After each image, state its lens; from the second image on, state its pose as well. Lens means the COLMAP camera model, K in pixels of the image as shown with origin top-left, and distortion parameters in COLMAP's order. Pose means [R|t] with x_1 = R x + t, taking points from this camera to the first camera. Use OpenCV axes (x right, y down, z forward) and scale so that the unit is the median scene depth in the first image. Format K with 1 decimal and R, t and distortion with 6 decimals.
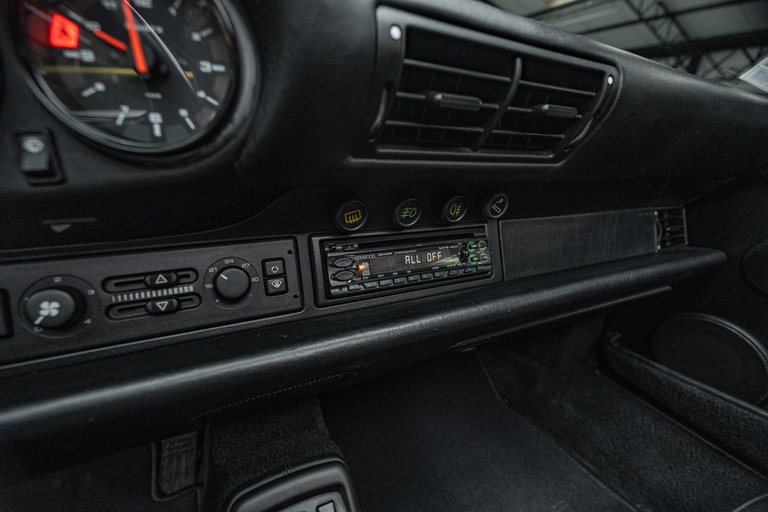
lens RADIAL K [[346.3, 0, 384.0], [0, 346.3, 256.0], [0, 0, 1]] dist [-0.001773, 0.000438]
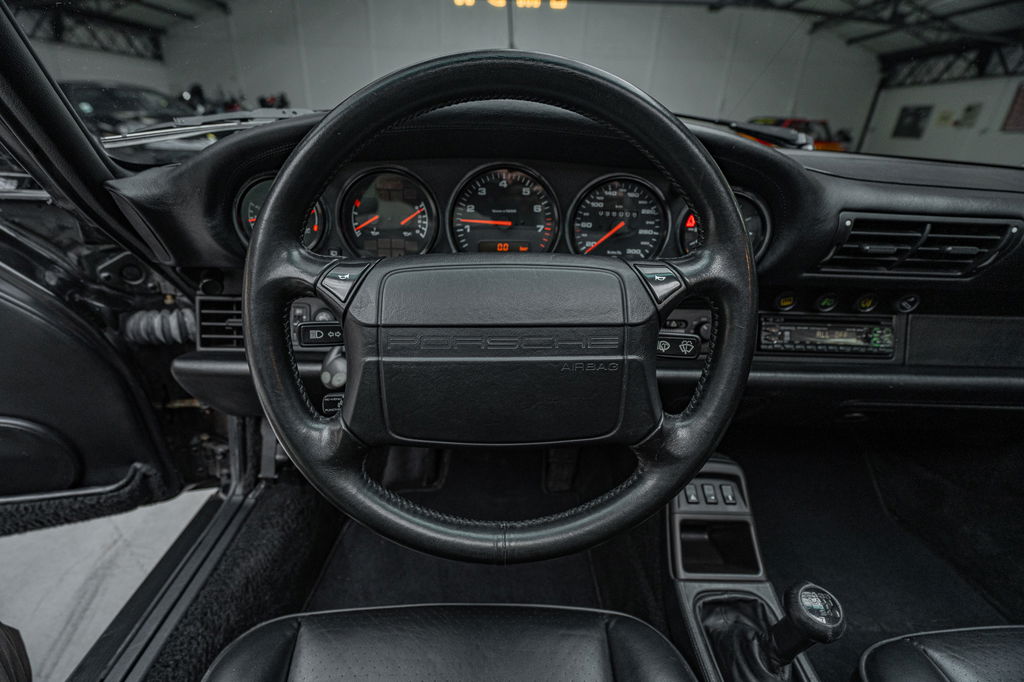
lens RADIAL K [[461.7, 0, 512.0], [0, 461.7, 341.0], [0, 0, 1]] dist [-0.001773, 0.000438]
pose [[0.897085, 0.152098, -0.414854, -0.256843], [-0.133231, 0.988300, 0.074241, 0.061892], [0.421293, -0.011329, 0.906854, -1.174239]]
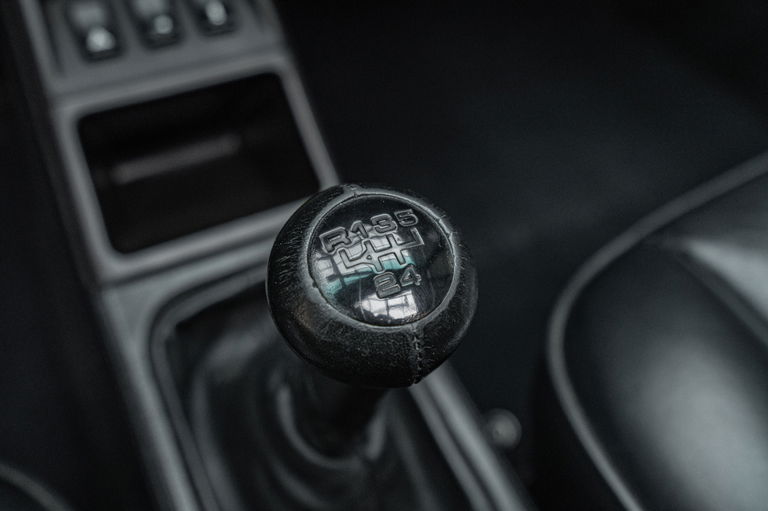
lens RADIAL K [[730.7, 0, 384.0], [0, 730.7, 255.5], [0, 0, 1]] dist [0.004667, 0.000607]
pose [[0.999825, -0.008362, -0.016708, 0.099698], [0.015672, 0.862178, 0.506363, 0.508177], [0.010171, -0.506536, 0.862159, -0.095349]]
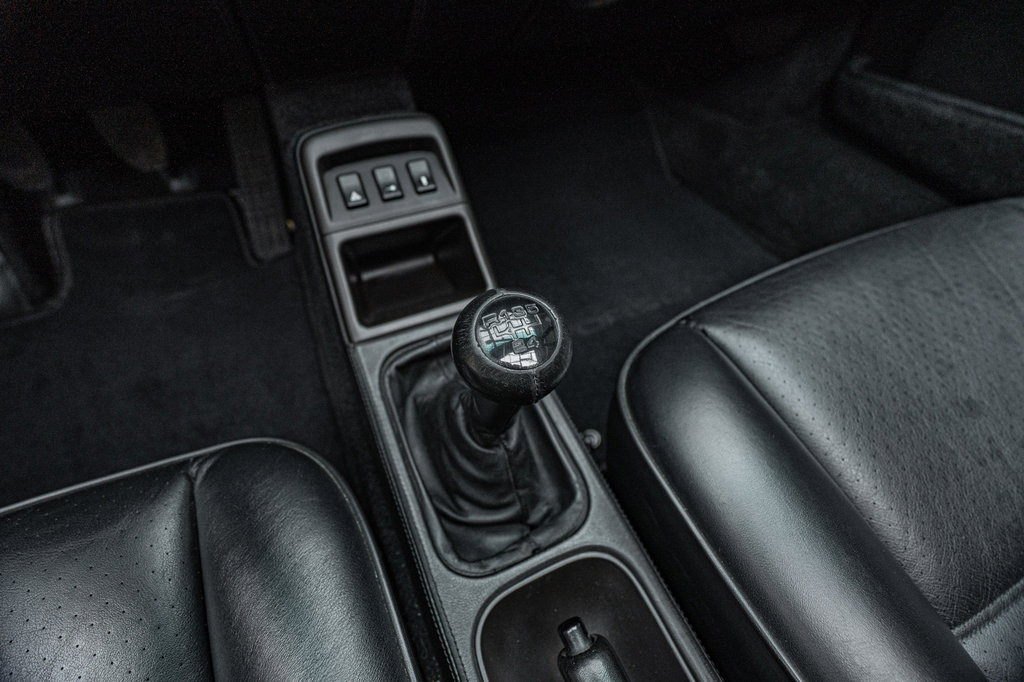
lens RADIAL K [[461.7, 0, 512.0], [0, 461.7, 341.0], [0, 0, 1]] dist [-0.001773, 0.000438]
pose [[0.998875, 0.016871, -0.044309, 0.108694], [0.009124, 0.848680, 0.528828, 0.478552], [0.046526, -0.528638, 0.847572, -0.142773]]
